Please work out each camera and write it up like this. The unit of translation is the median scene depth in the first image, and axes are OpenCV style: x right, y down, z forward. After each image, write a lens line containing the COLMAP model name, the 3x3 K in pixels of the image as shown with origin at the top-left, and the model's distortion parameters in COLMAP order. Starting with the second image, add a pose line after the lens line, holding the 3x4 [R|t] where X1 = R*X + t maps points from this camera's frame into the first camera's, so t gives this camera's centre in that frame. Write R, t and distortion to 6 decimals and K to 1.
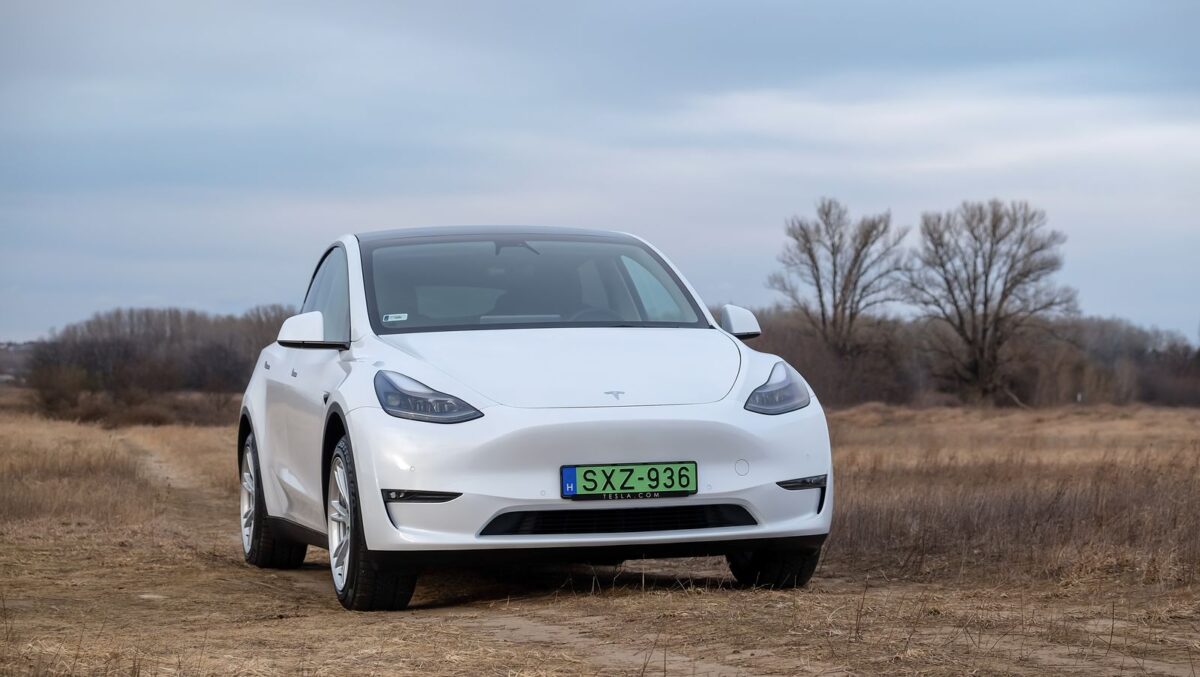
lens RADIAL K [[2755.7, 0, 595.5], [0, 2755.7, 350.9], [0, 0, 1]] dist [0.038213, 0.000000]
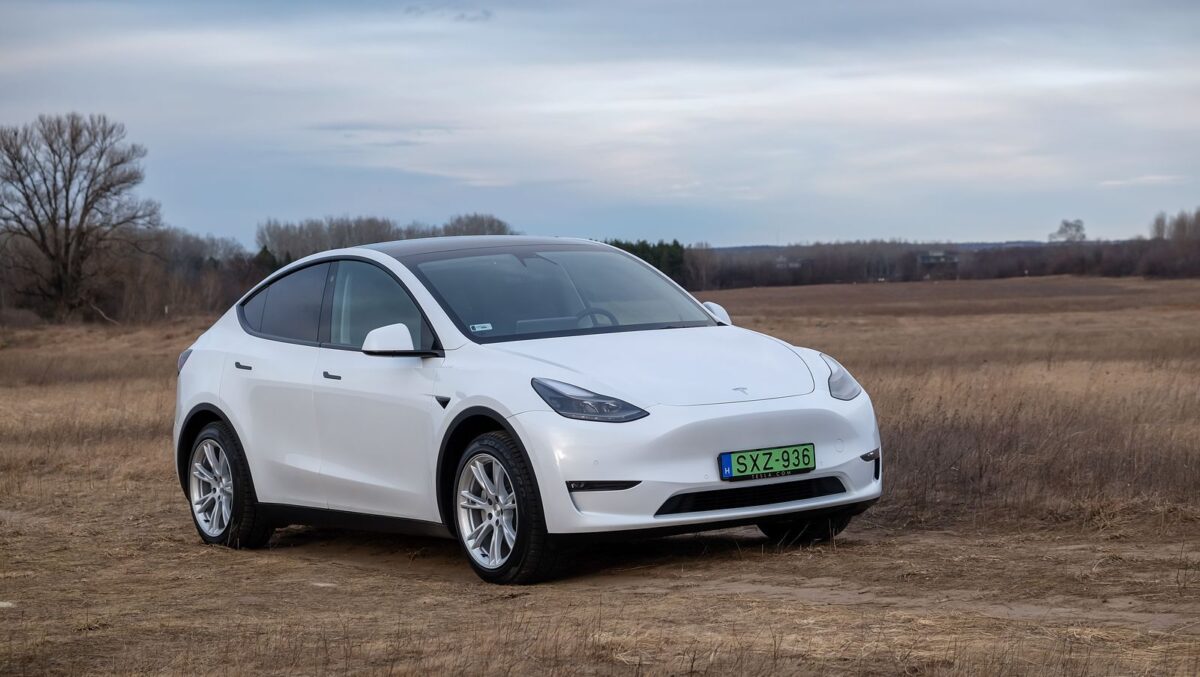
lens RADIAL K [[2755.7, 0, 562.8], [0, 2755.7, 382.4], [0, 0, 1]] dist [0.038213, 0.000000]
pose [[0.949897, -0.046438, 0.309094, -0.439798], [0.033208, 0.998298, 0.047930, -0.047884], [-0.310794, -0.035264, 0.949823, -0.110095]]
